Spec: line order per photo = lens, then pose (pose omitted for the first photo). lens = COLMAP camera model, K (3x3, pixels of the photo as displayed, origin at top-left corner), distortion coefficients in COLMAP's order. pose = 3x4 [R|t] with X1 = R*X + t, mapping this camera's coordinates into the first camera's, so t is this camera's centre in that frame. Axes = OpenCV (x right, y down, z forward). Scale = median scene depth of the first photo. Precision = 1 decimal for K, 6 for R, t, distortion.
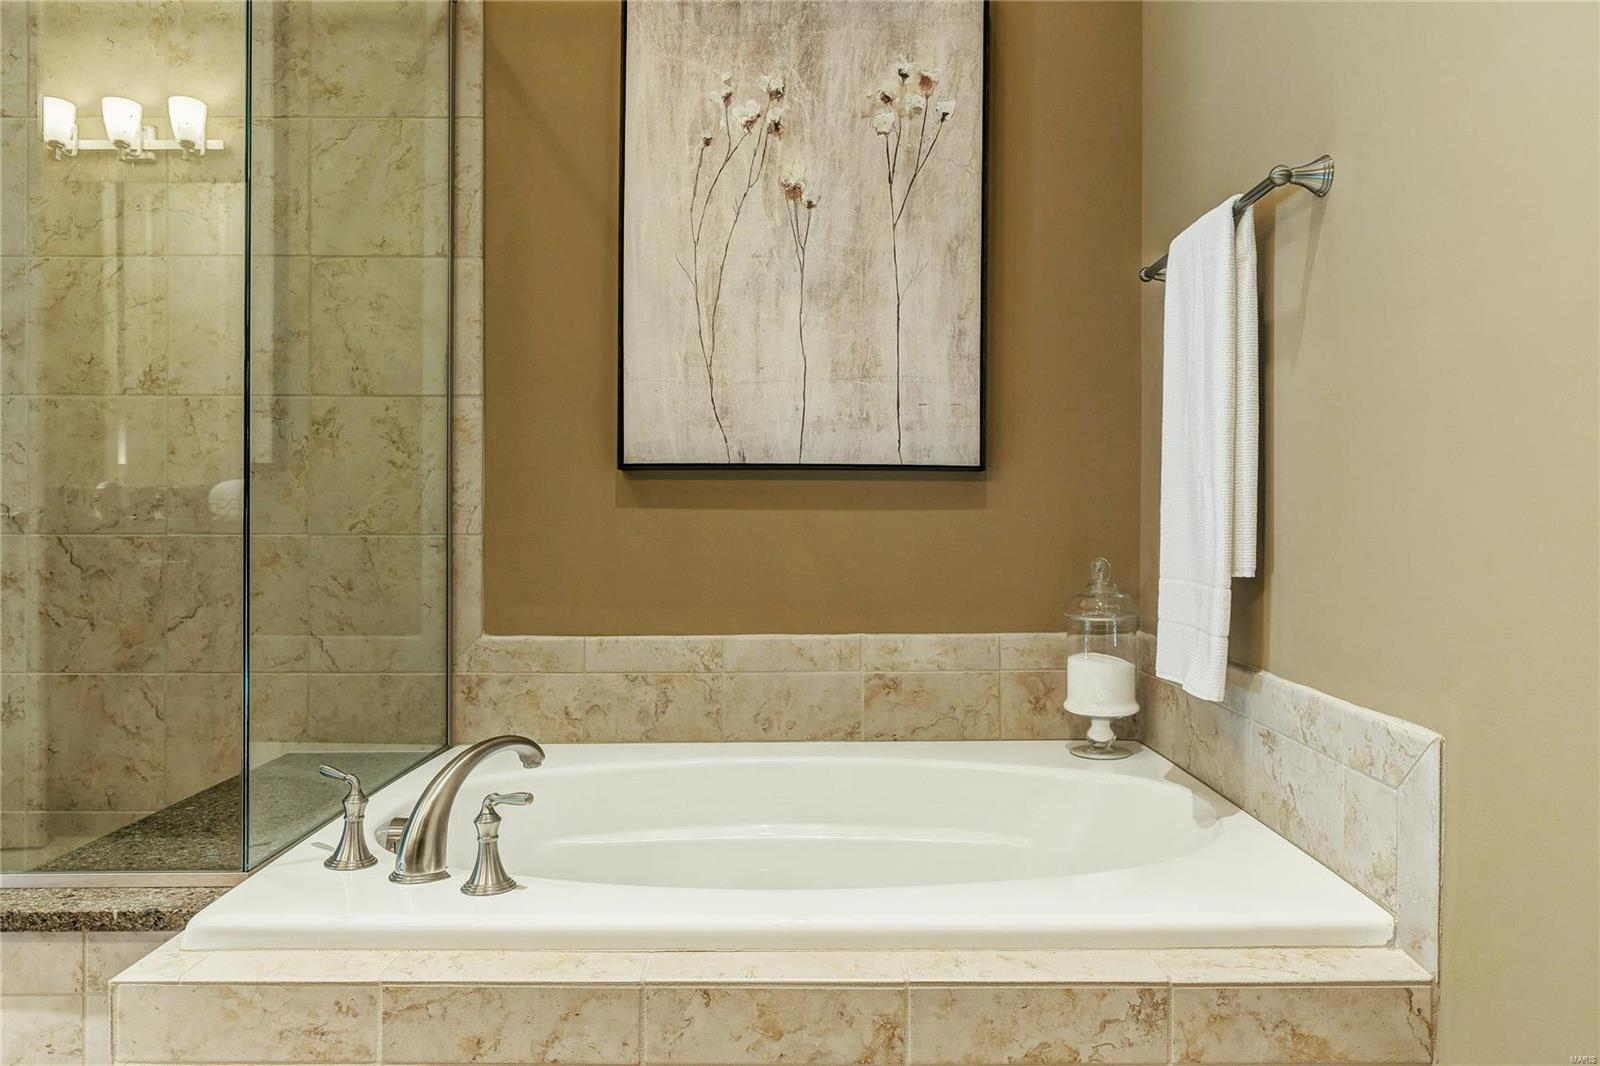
lens RADIAL K [[1089.3, 0, 800.5], [0, 1089.3, 506.1], [0, 0, 1]] dist [-0.000485, 0.000134]
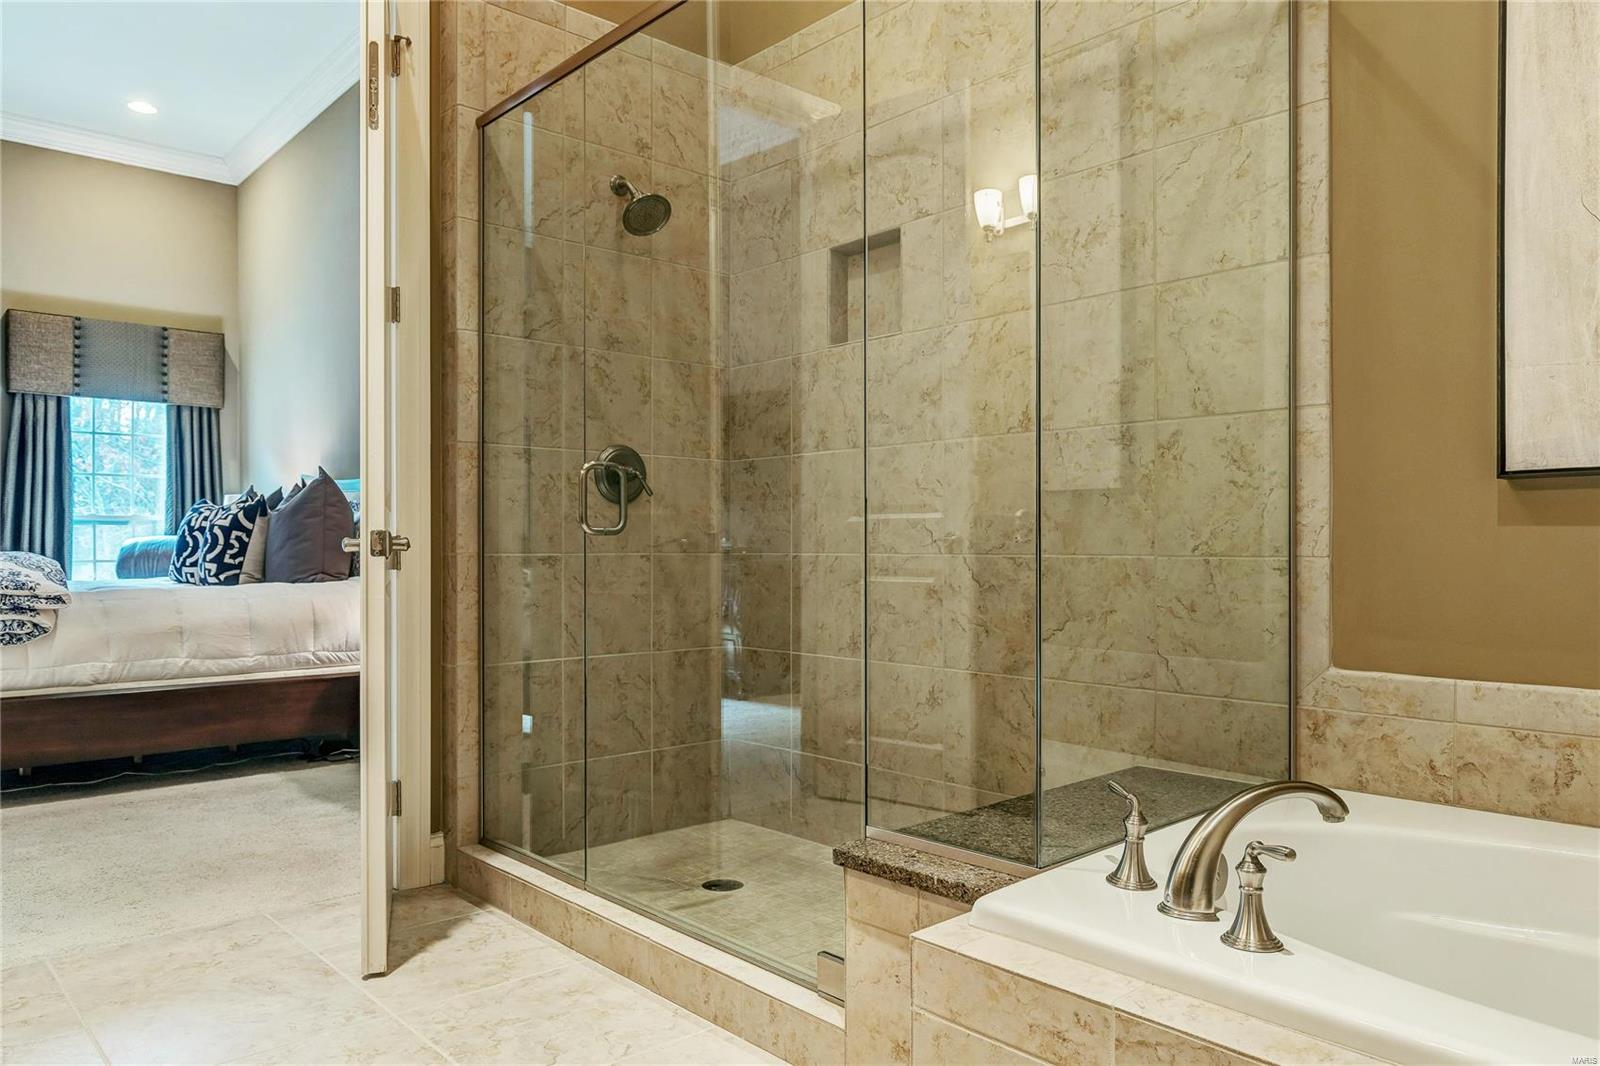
lens RADIAL K [[1086.6, 0, 800.0], [0, 1086.6, 533.0], [0, 0, 1]] dist [-0.001910, -0.001283]
pose [[0.674562, -0.009723, -0.738154, 0.079429], [0.013594, 0.999907, -0.000747, 0.000663], [0.738093, -0.009531, 0.674632, 0.063033]]
